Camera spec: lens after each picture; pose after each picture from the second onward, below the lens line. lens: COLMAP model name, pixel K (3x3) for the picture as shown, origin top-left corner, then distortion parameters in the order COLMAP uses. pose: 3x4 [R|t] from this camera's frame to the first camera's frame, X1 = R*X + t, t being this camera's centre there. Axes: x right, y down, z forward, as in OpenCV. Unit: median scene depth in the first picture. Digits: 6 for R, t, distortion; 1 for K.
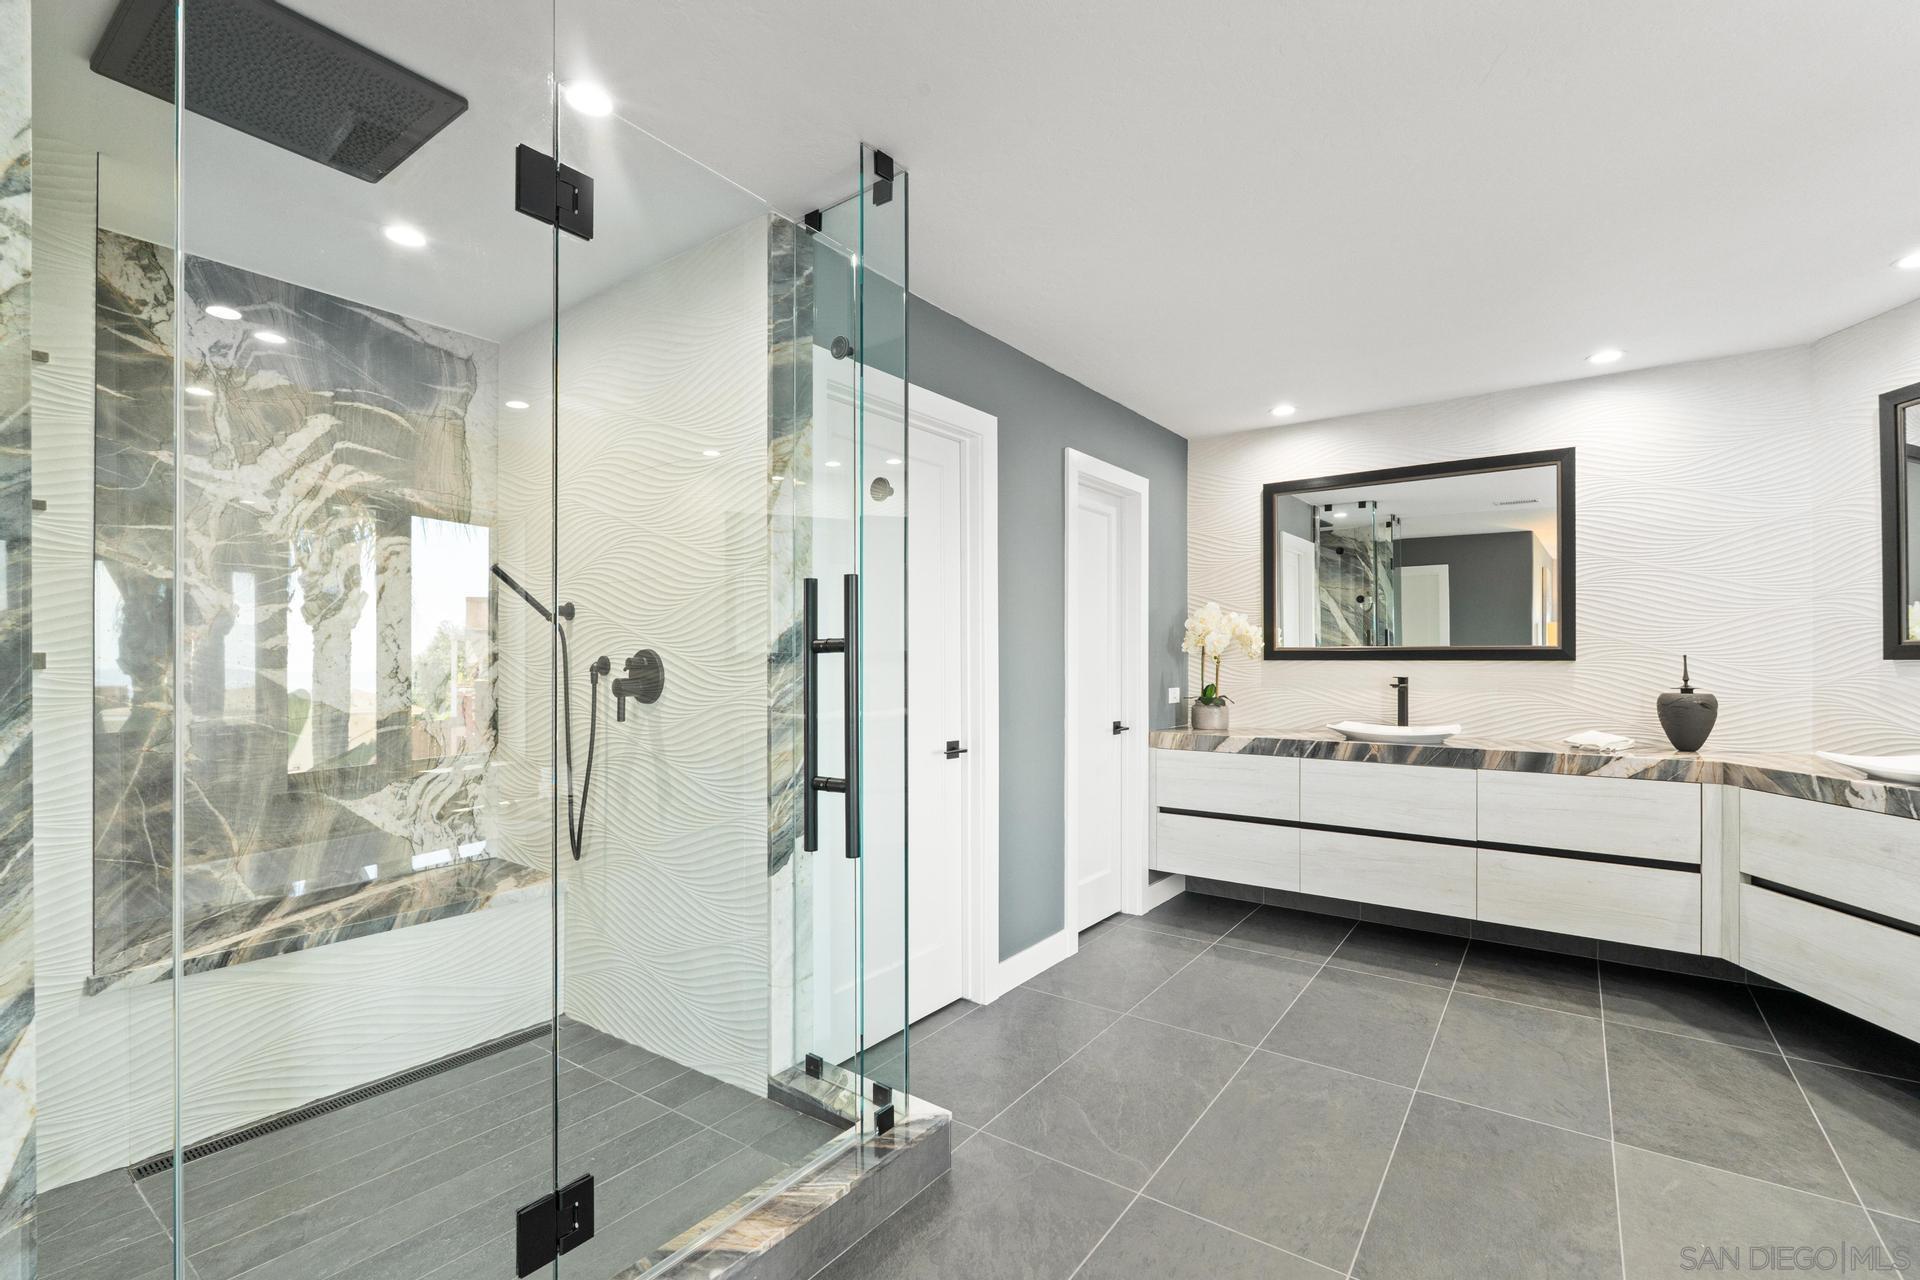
lens RADIAL K [[854.3, 0, 959.7], [0, 854.3, 650.3], [0, 0, 1]] dist [-0.002290, 0.000443]
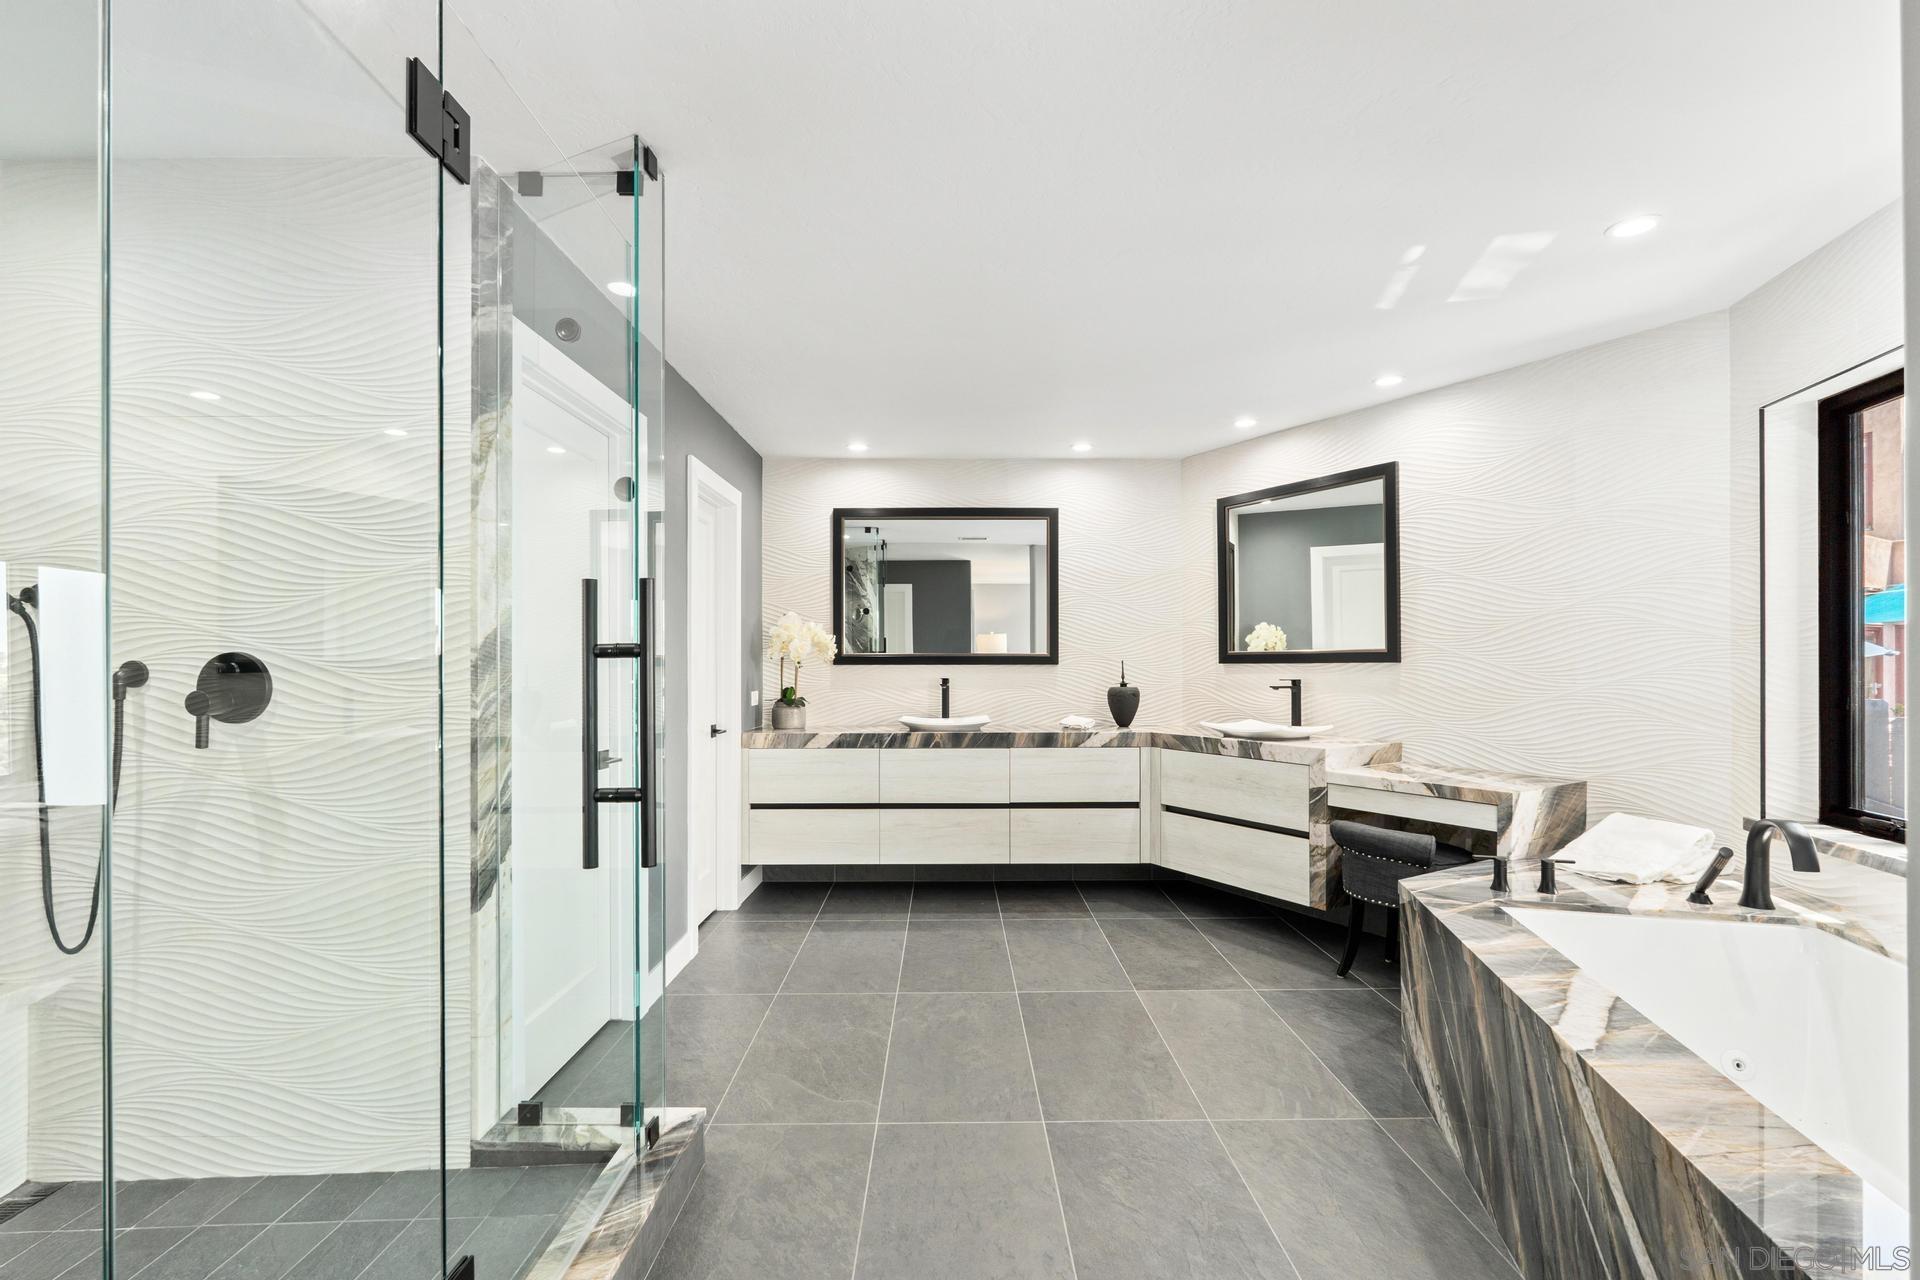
lens RADIAL K [[854.3, 0, 965.1], [0, 854.3, 650.3], [0, 0, 1]] dist [-0.002290, 0.000443]
pose [[0.799389, 0.007964, 0.600760, -0.279902], [-0.004984, 0.999966, -0.006624, -0.001013], [-0.600793, 0.002301, 0.799402, -0.002914]]
